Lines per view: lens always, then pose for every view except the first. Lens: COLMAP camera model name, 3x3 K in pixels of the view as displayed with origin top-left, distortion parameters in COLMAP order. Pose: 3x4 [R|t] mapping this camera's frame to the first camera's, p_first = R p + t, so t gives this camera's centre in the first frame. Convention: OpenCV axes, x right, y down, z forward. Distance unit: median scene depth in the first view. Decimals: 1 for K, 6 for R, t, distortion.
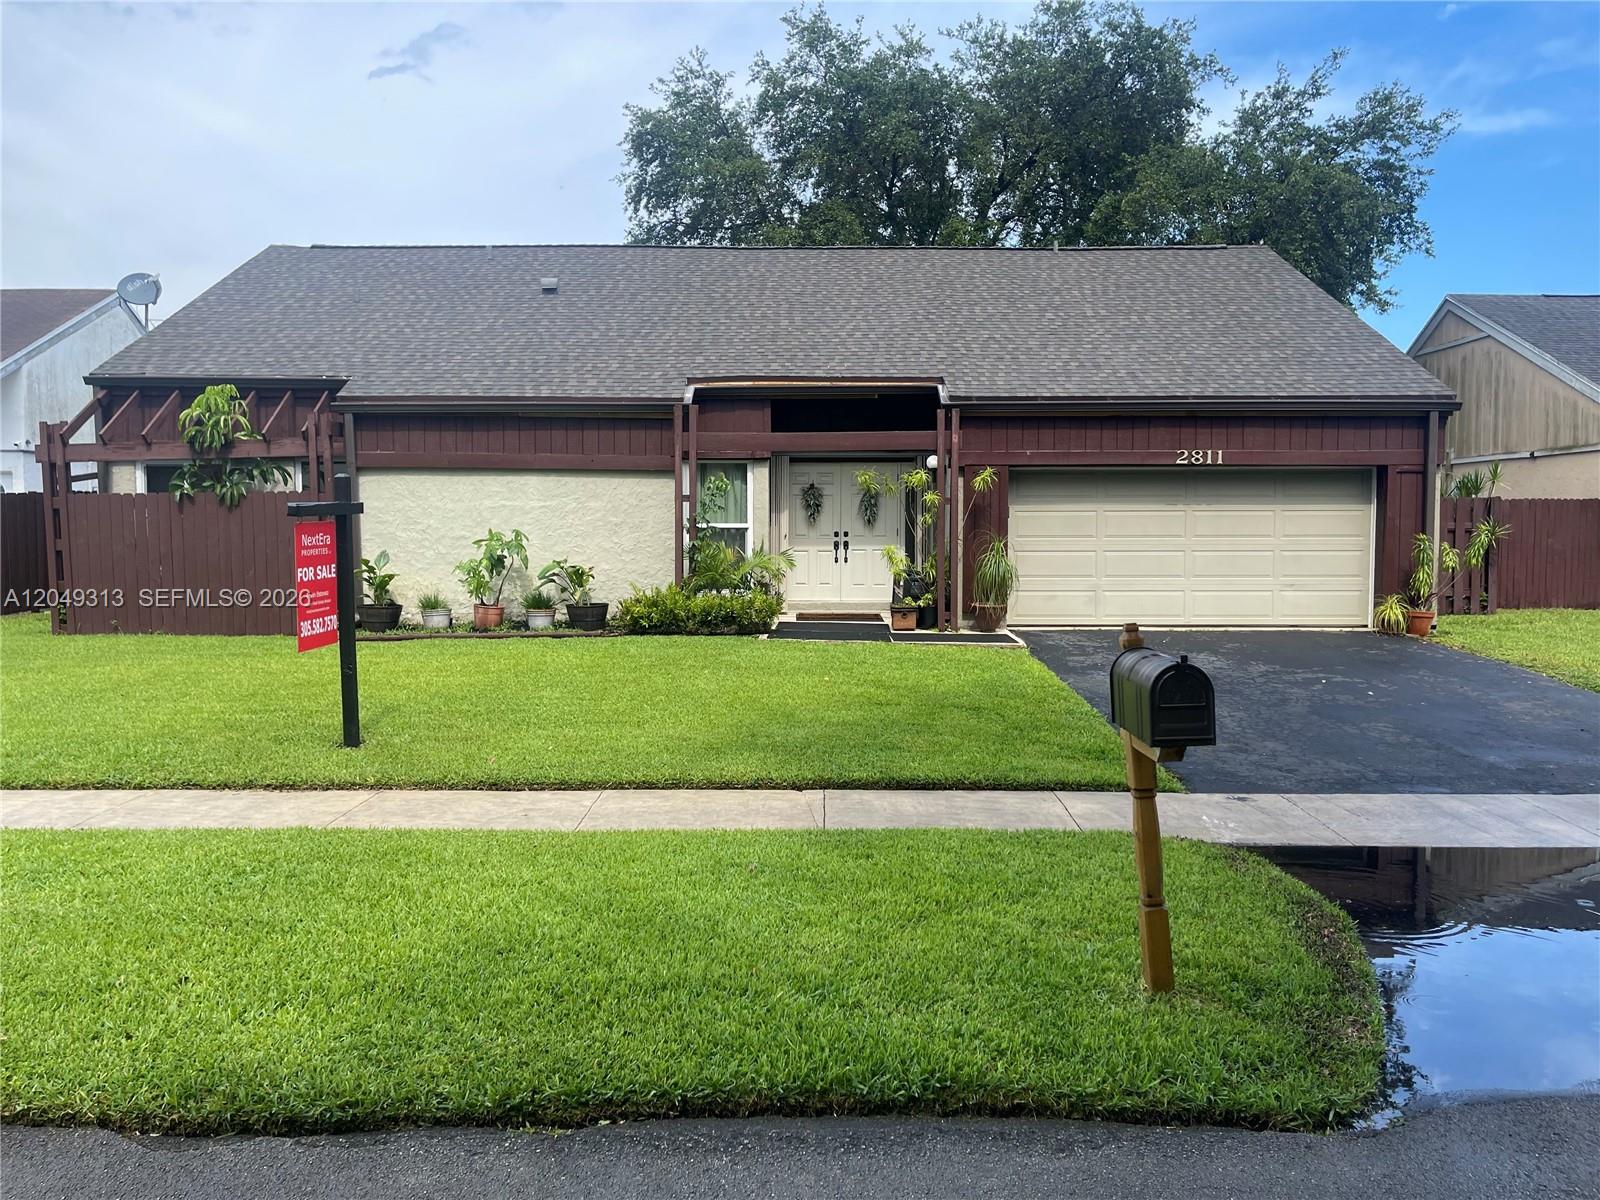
lens RADIAL K [[1208.7, 0, 798.1], [0, 1208.7, 589.8], [0, 0, 1]] dist [0.076140, -0.100092]
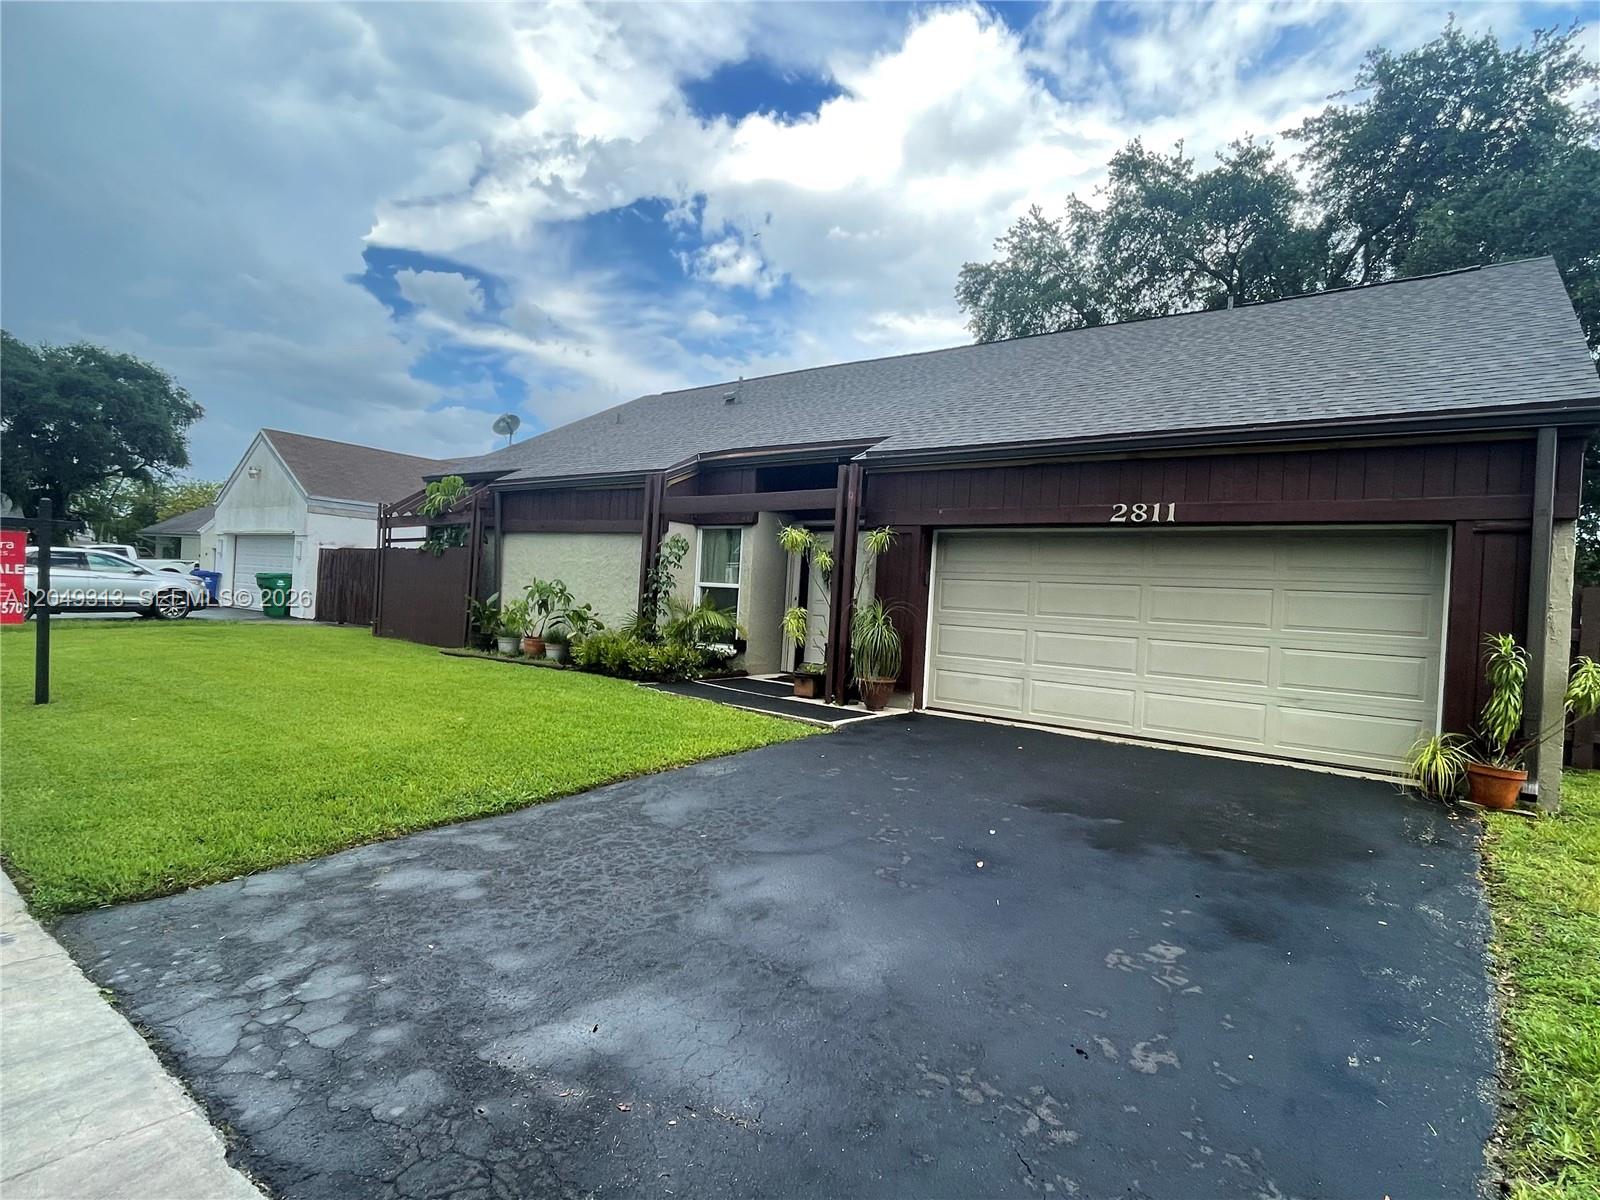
lens RADIAL K [[855.9, 0, 780.9], [0, 855.9, 600.0], [0, 0, 1]] dist [-0.006758, 0.006168]
pose [[0.777725, 0.046214, -0.626904, 0.499428], [-0.095014, 0.994478, -0.044562, -0.011185], [0.621382, 0.094222, 0.777821, 0.466924]]
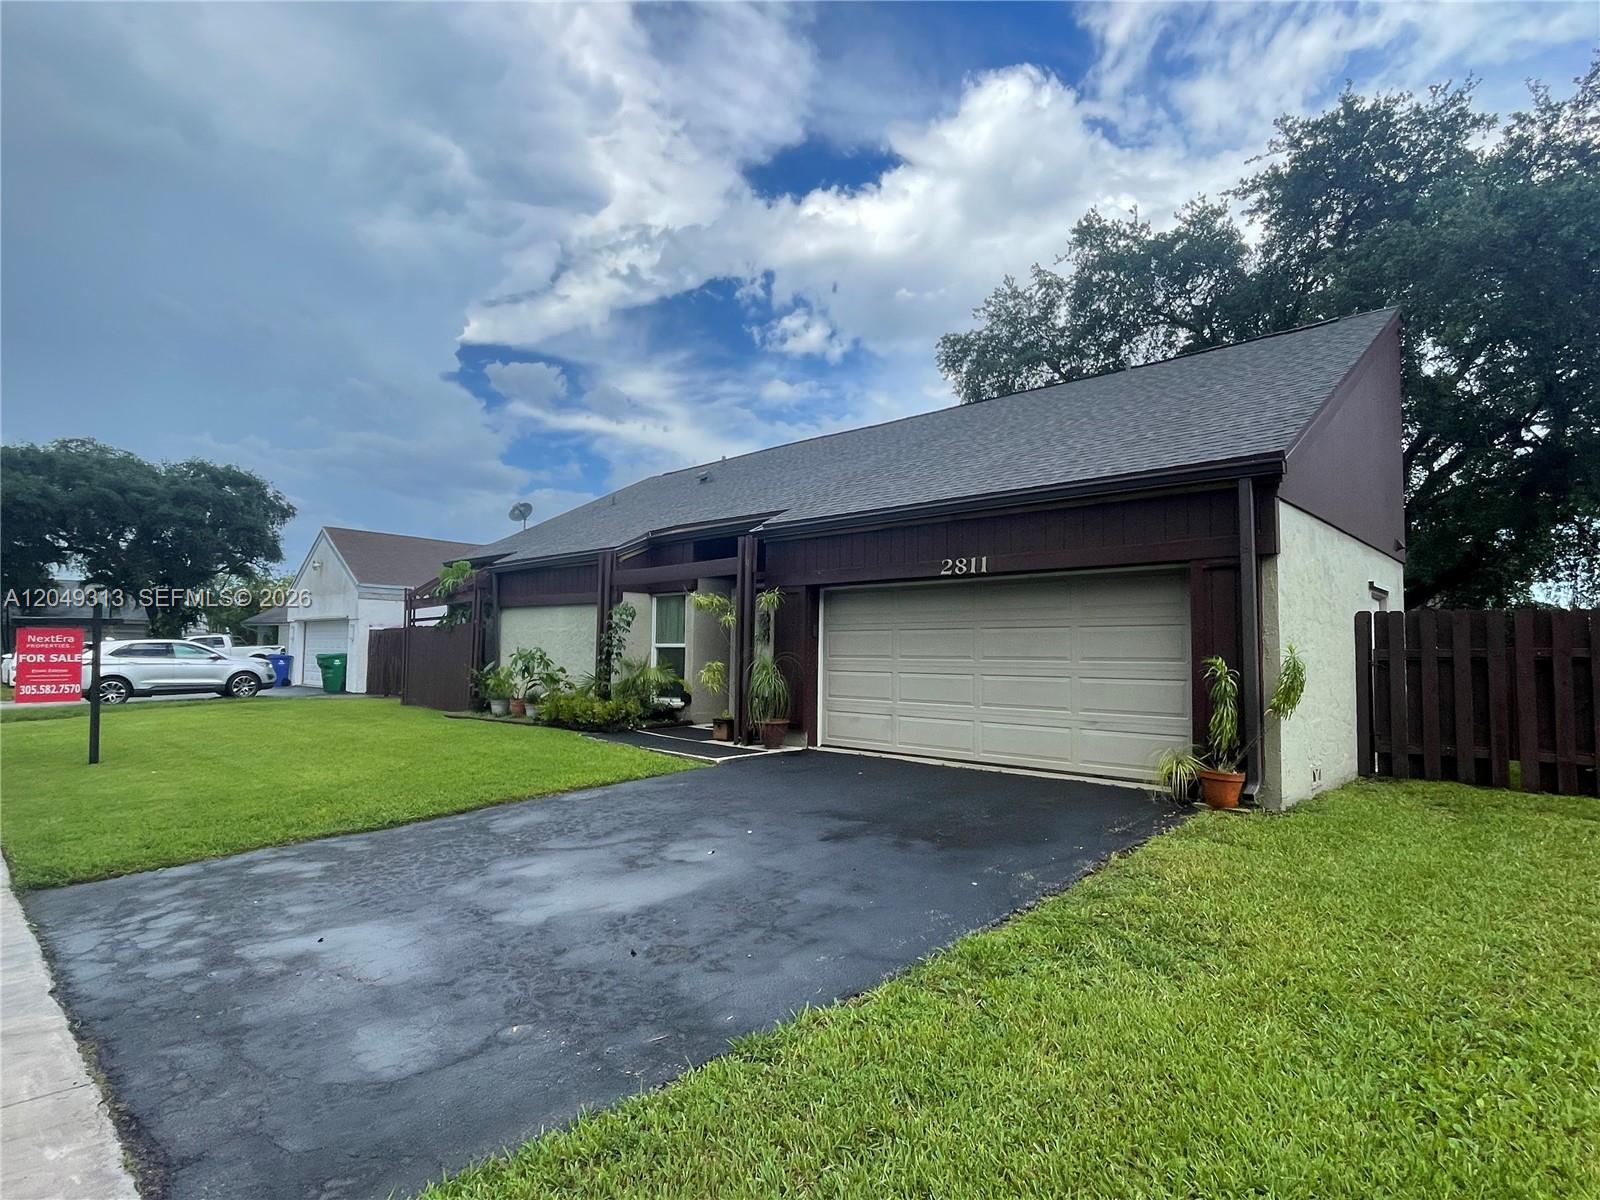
lens RADIAL K [[855.9, 0, 780.3], [0, 855.9, 603.0], [0, 0, 1]] dist [-0.006758, 0.006168]
pose [[0.711312, -0.034168, -0.702046, 0.677903], [-0.055147, 0.993026, -0.104204, -0.012306], [0.700710, 0.112837, 0.704466, 0.492737]]
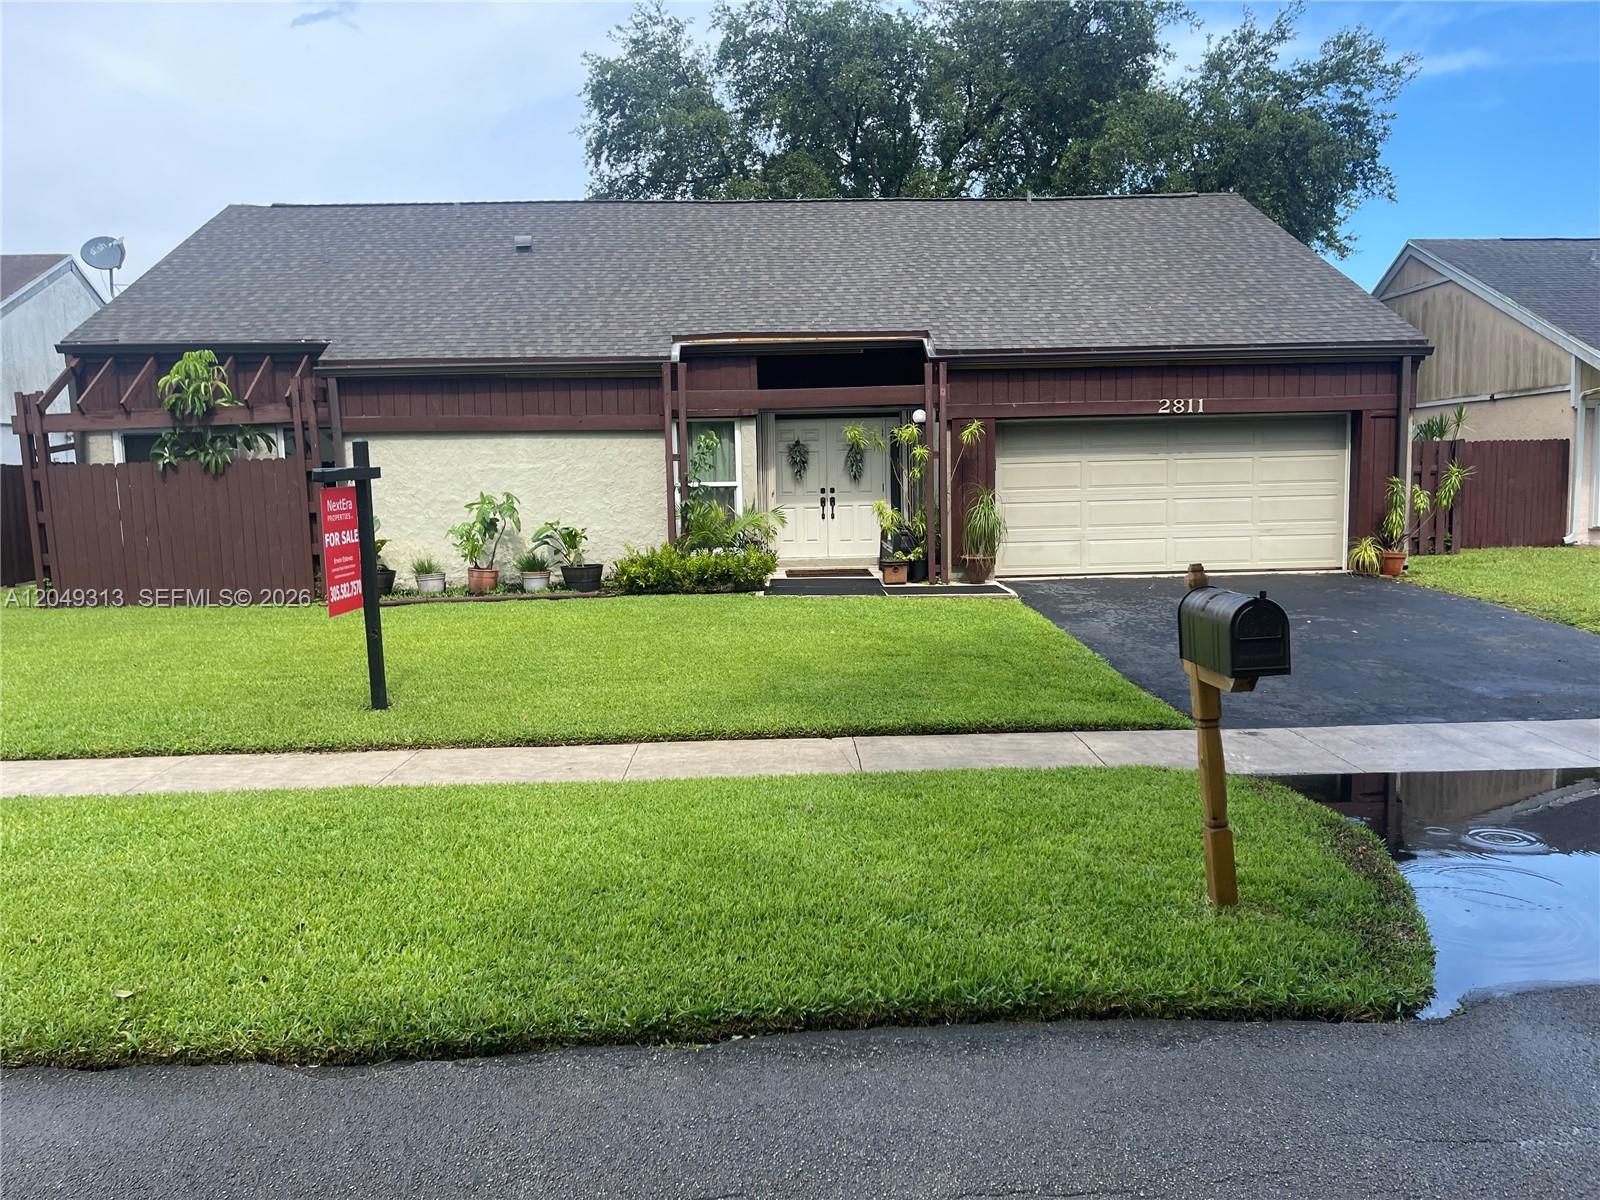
lens RADIAL K [[1208.7, 0, 798.5], [0, 1208.7, 614.6], [0, 0, 1]] dist [0.076140, -0.100092]
pose [[0.998977, -0.025493, 0.037349, -0.032691], [0.023420, 0.998216, 0.054927, 0.001571], [-0.038682, -0.053996, 0.997792, -0.012731]]
